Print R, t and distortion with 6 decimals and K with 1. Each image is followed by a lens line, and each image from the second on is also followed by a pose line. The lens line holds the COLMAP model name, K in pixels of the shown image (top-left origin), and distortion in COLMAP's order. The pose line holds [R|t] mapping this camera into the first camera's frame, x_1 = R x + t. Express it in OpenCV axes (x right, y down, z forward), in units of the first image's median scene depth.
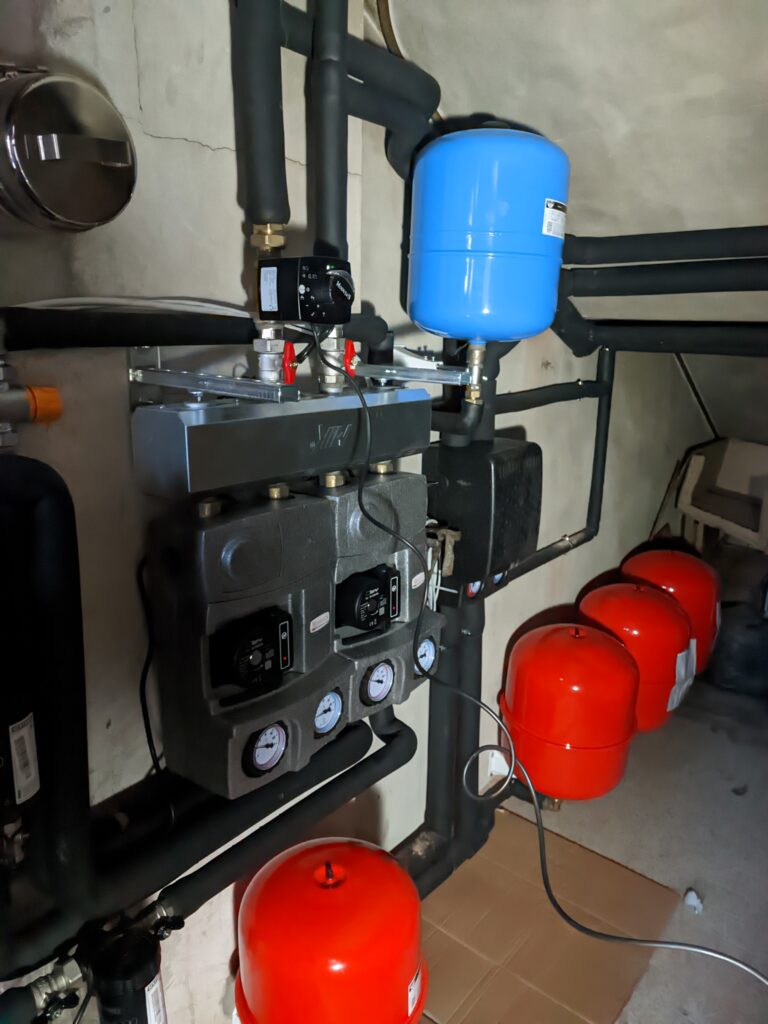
lens RADIAL K [[743.4, 0, 384.0], [0, 743.4, 512.0], [0, 0, 1]] dist [0.026659, -0.048391]
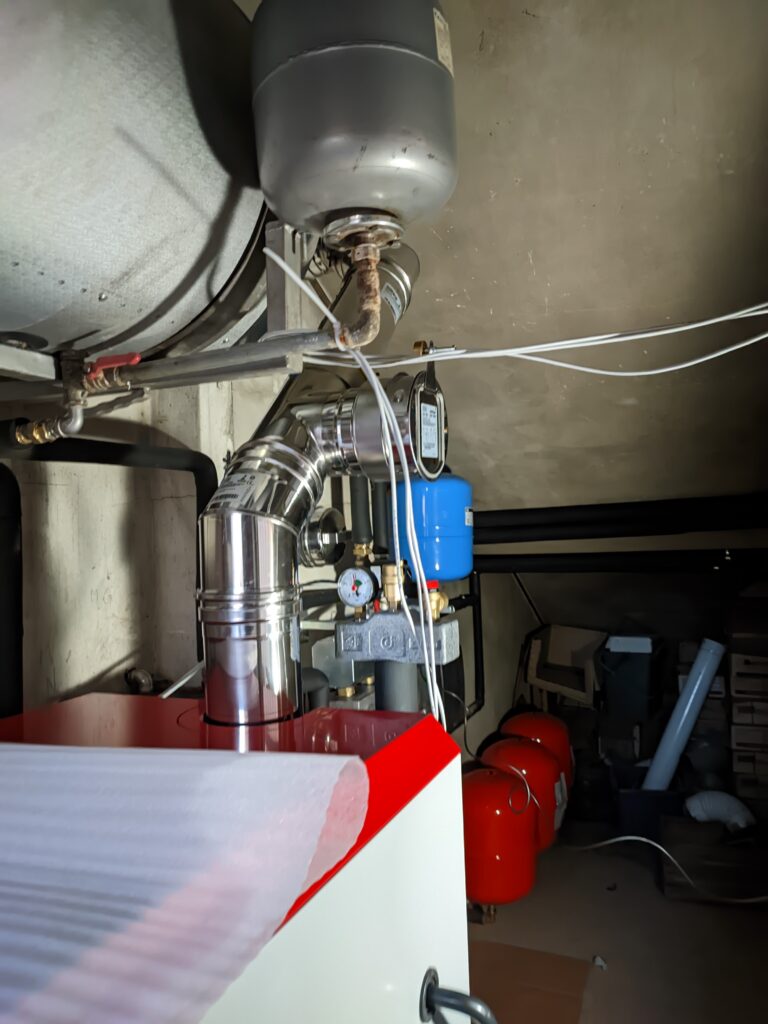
lens RADIAL K [[731.3, 0, 384.0], [0, 731.3, 512.0], [0, 0, 1]] dist [-0.029266, -0.004019]
pose [[0.967724, -0.051224, 0.246753, -0.215831], [0.117210, 0.958265, -0.260749, 0.020194], [-0.223098, 0.281254, 0.933340, -0.326234]]
